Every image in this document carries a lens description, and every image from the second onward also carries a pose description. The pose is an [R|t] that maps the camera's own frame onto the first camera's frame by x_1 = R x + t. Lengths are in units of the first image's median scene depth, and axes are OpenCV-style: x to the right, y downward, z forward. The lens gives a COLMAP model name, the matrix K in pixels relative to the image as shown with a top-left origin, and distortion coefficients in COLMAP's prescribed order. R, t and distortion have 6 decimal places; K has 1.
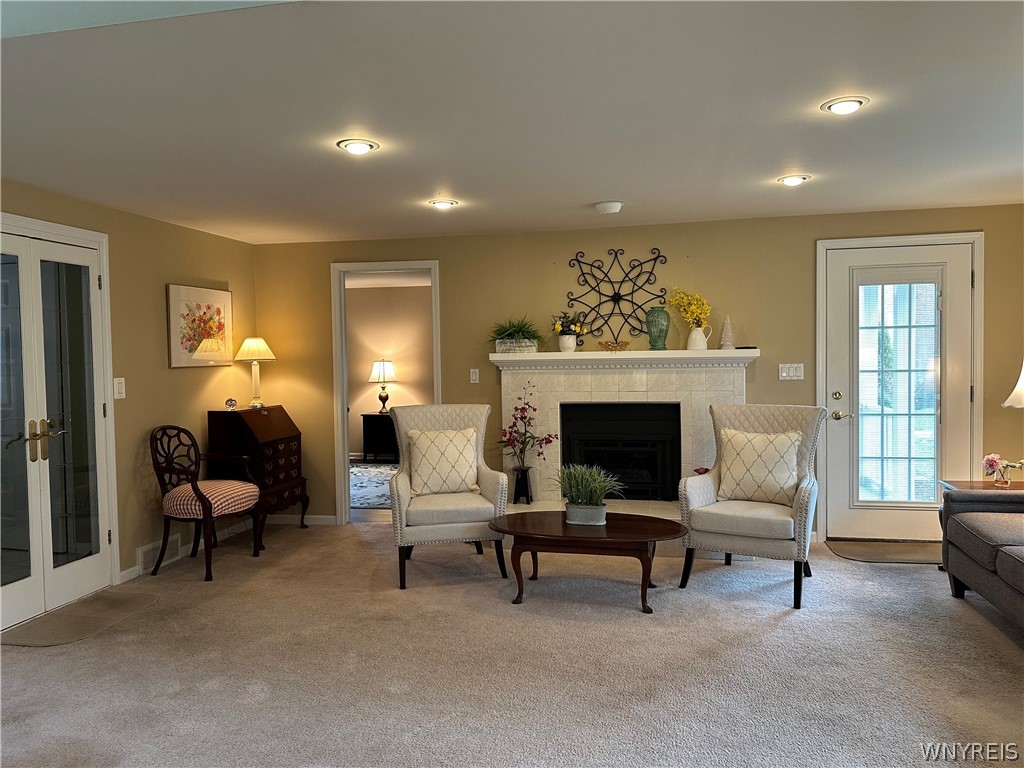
lens RADIAL K [[705.4, 0, 519.1], [0, 705.4, 381.8], [0, 0, 1]] dist [0.117649, -0.164230]
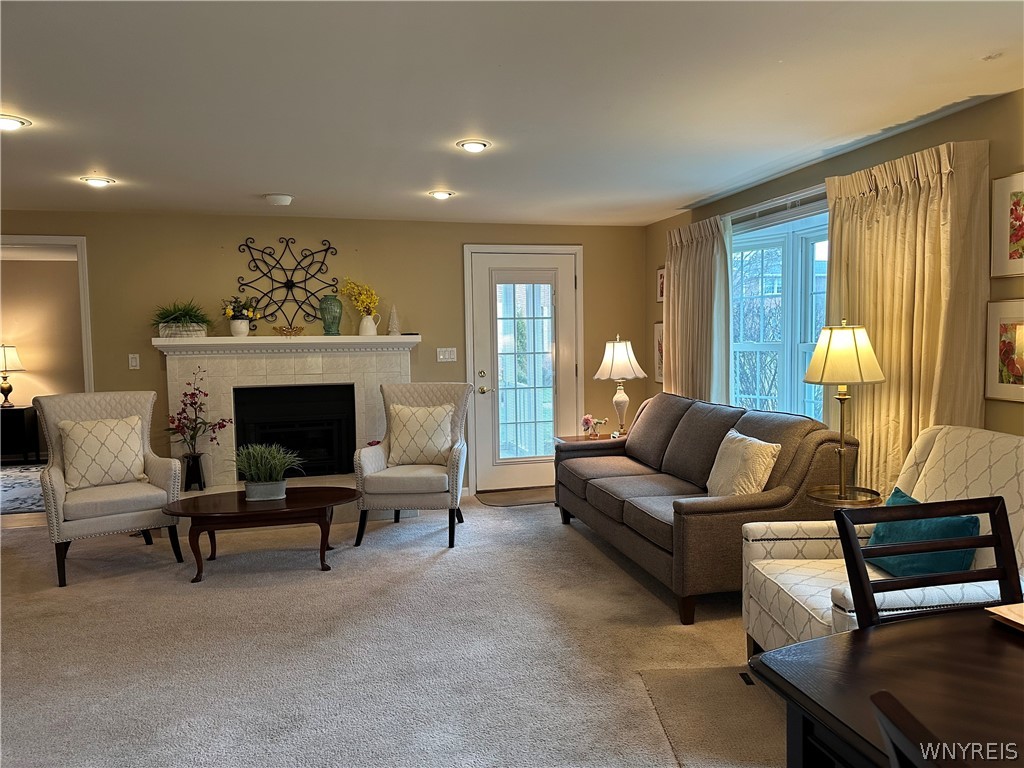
lens RADIAL K [[705.4, 0, 519.1], [0, 705.4, 381.8], [0, 0, 1]] dist [0.117649, -0.164230]
pose [[0.899231, -0.026544, 0.436669, -0.025552], [0.017017, 0.999524, 0.025717, 0.003215], [-0.437144, -0.015694, 0.899255, -0.113735]]
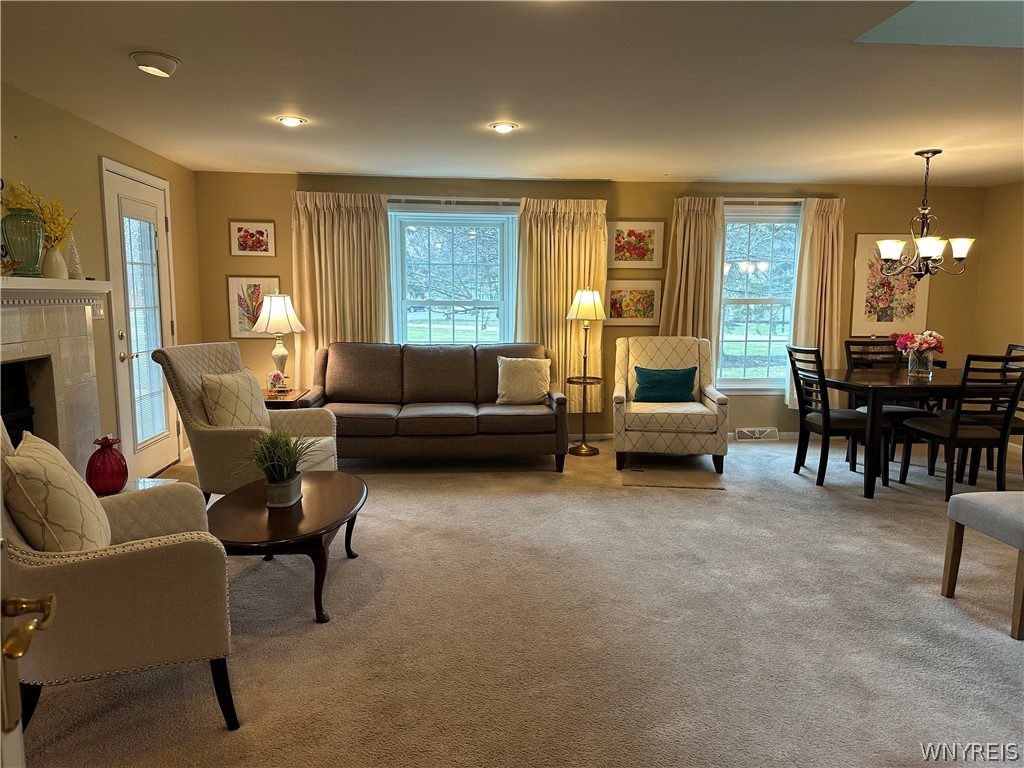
lens RADIAL K [[705.4, 0, 519.1], [0, 705.4, 381.8], [0, 0, 1]] dist [0.117649, -0.164230]
pose [[-0.288786, -0.098634, 0.952299, -0.640588], [0.032385, 0.993103, 0.112681, -0.009169], [-0.956846, 0.063381, -0.283600, 0.863609]]
